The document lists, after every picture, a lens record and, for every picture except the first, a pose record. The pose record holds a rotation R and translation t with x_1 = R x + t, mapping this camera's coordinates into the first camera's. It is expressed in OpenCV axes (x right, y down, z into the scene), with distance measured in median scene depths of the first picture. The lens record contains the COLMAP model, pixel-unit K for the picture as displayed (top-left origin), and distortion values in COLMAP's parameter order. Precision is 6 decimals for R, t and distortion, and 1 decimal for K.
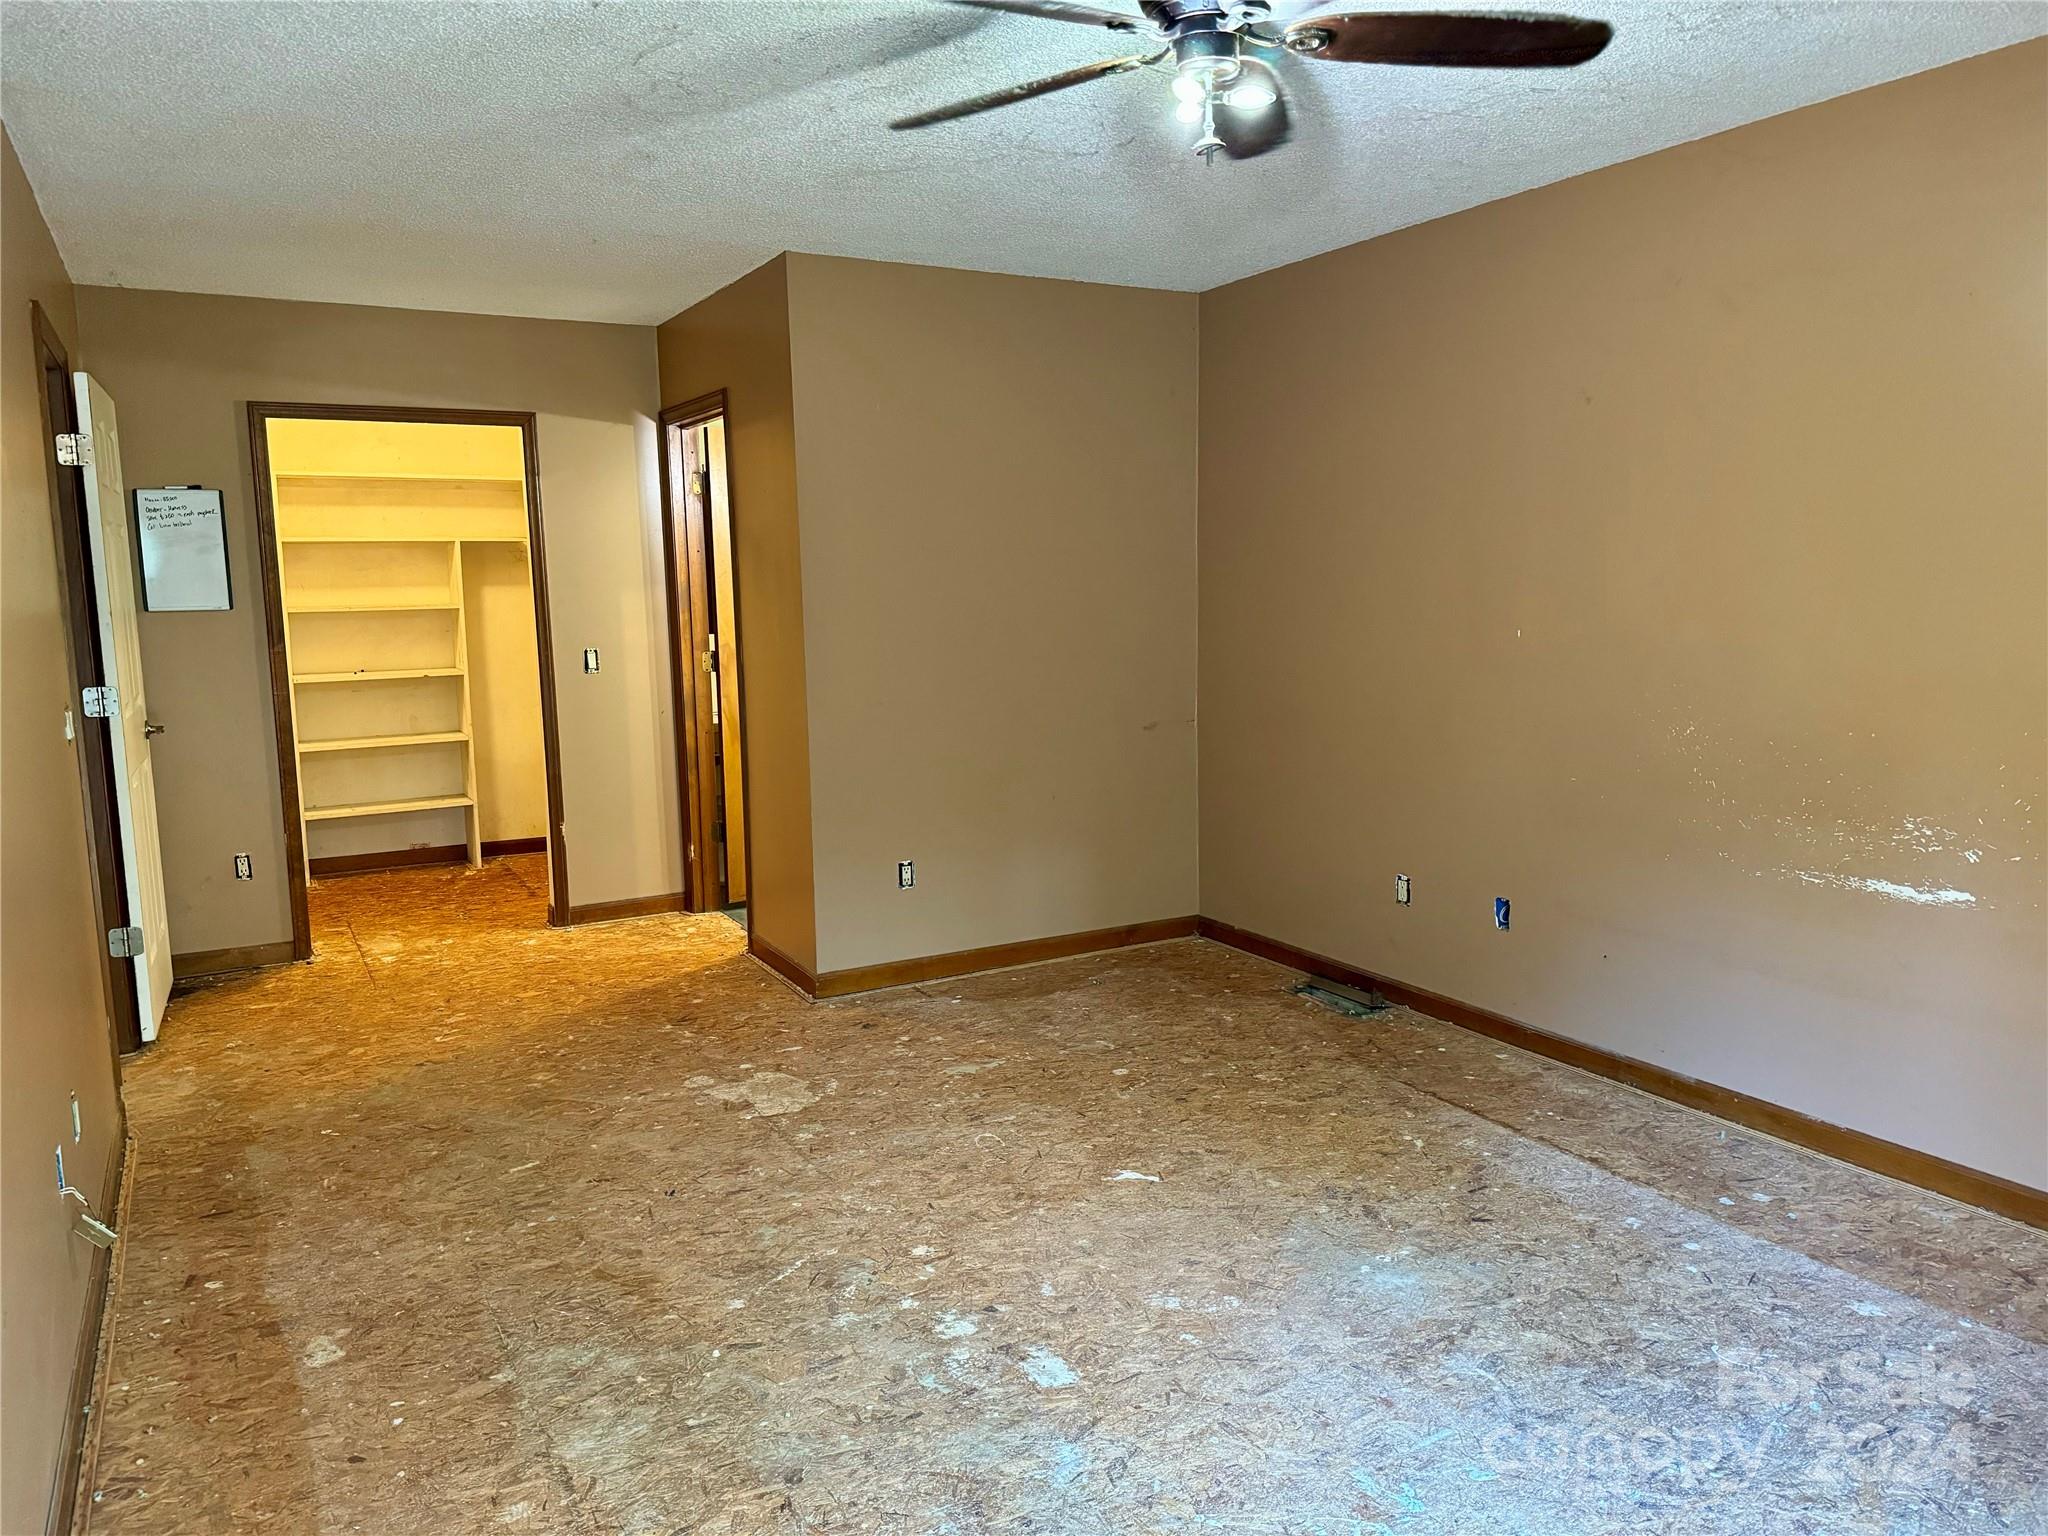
lens RADIAL K [[1435.6, 0, 1016.5], [0, 1435.6, 768.1], [0, 0, 1]] dist [-0.001532, -0.000068]
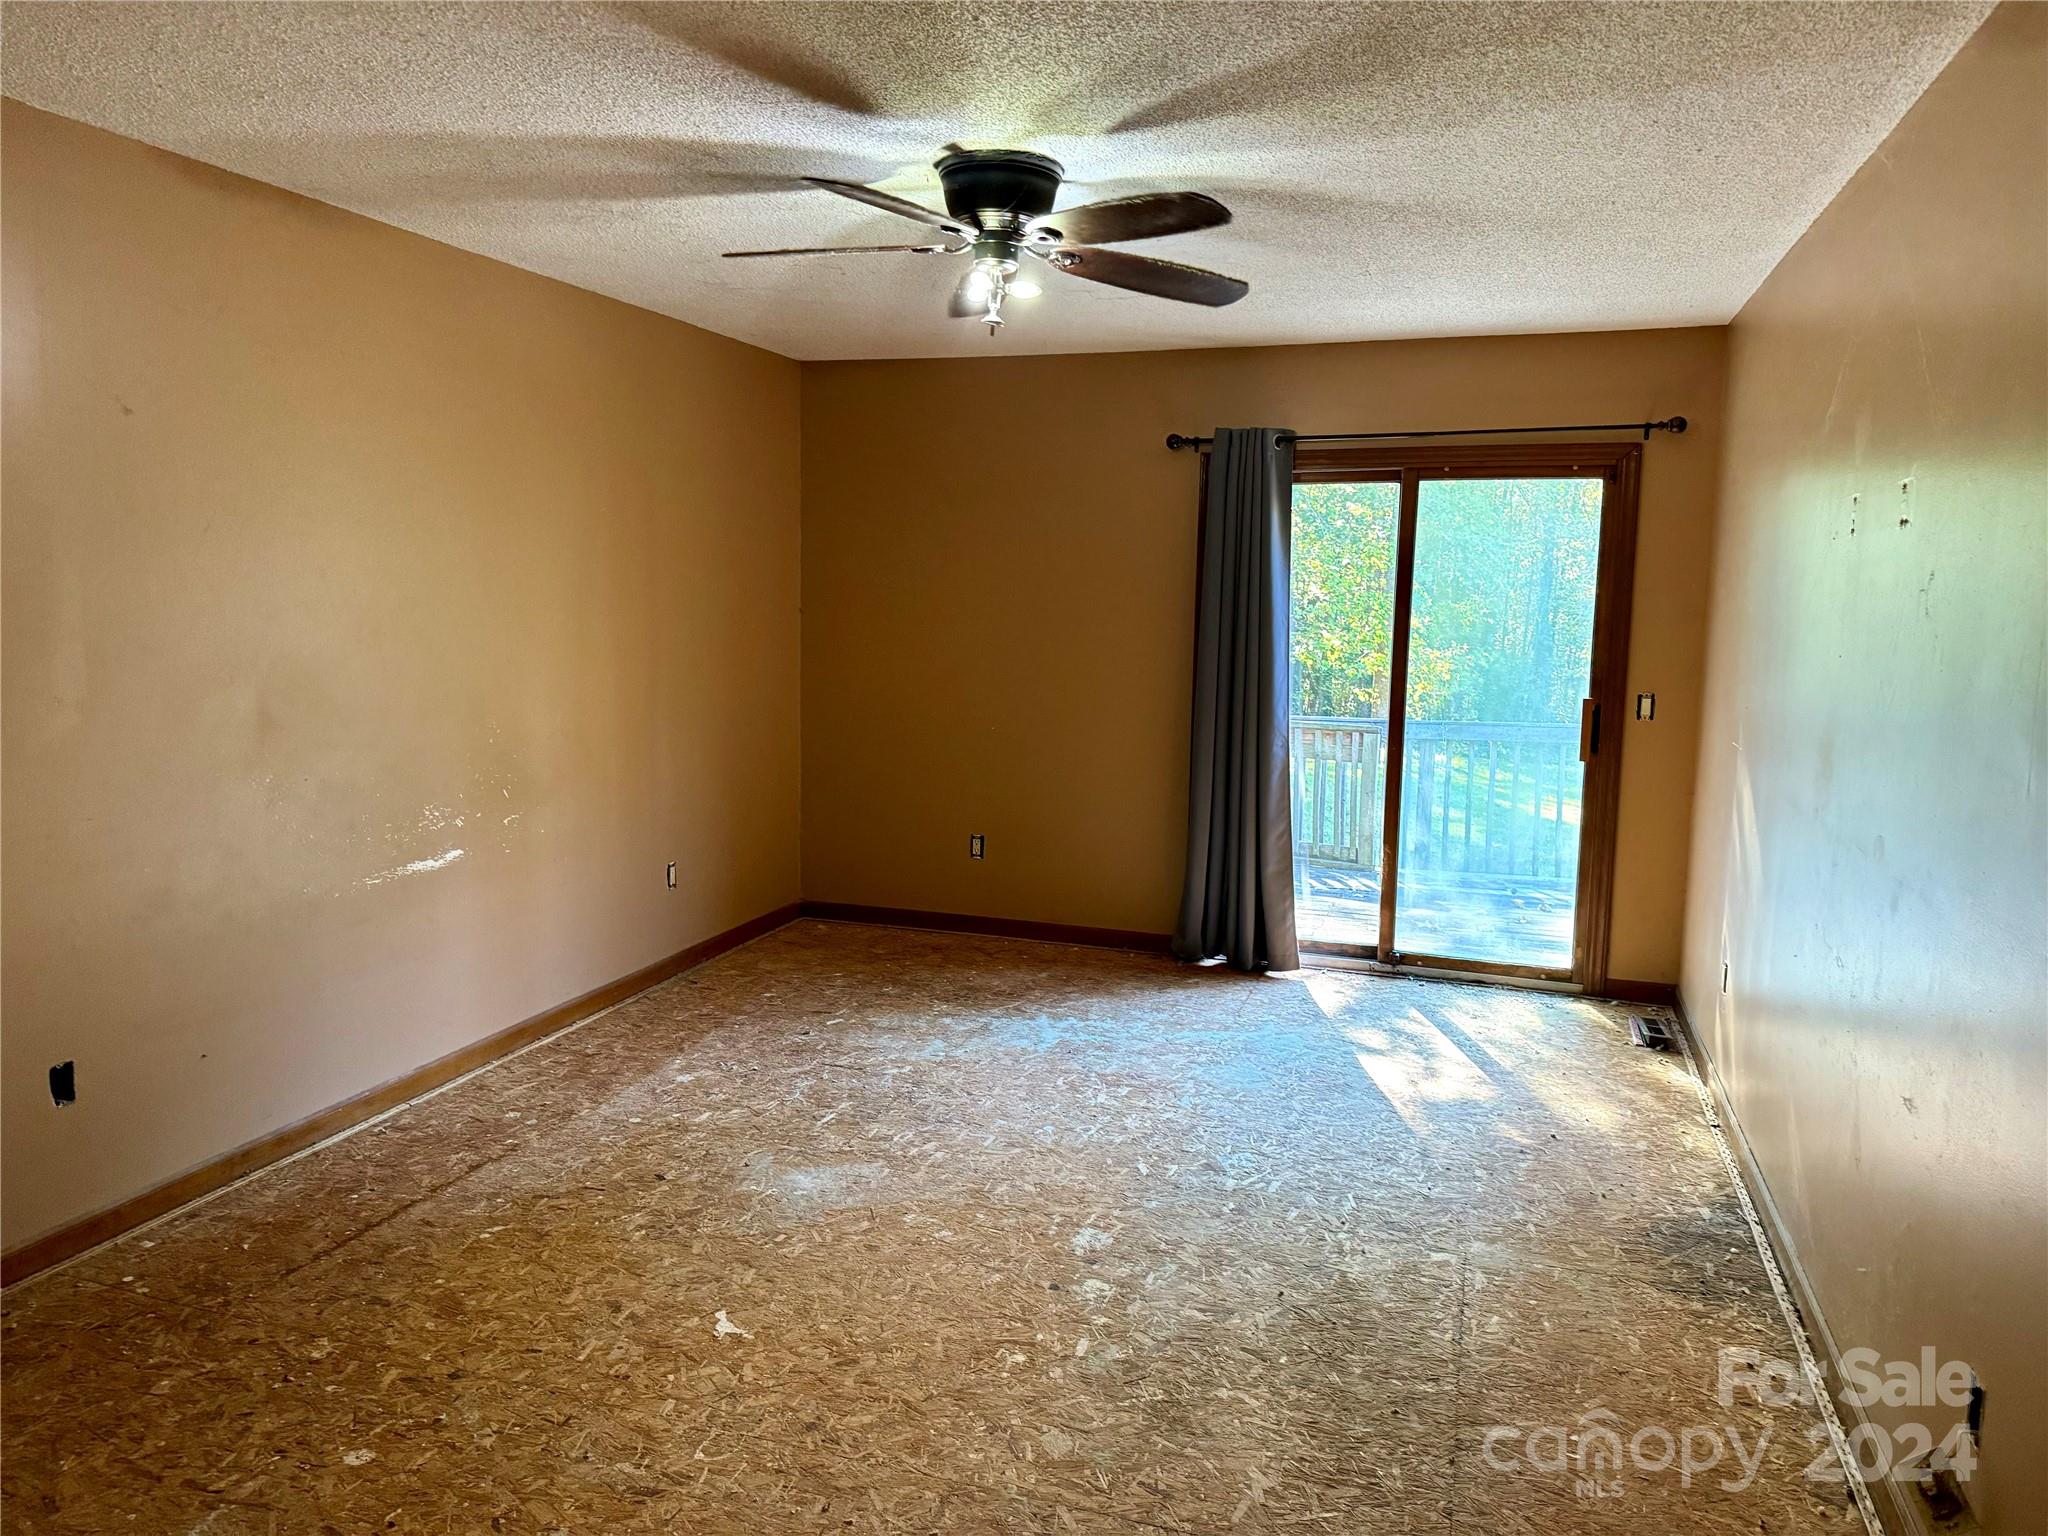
lens RADIAL K [[1435.6, 0, 1016.3], [0, 1435.6, 768.1], [0, 0, 1]] dist [-0.001532, -0.000068]
pose [[-0.679731, -0.089441, 0.727987, -0.660585], [0.091359, 0.974483, 0.205029, -0.211062], [-0.727749, 0.205873, -0.654215, 1.423535]]
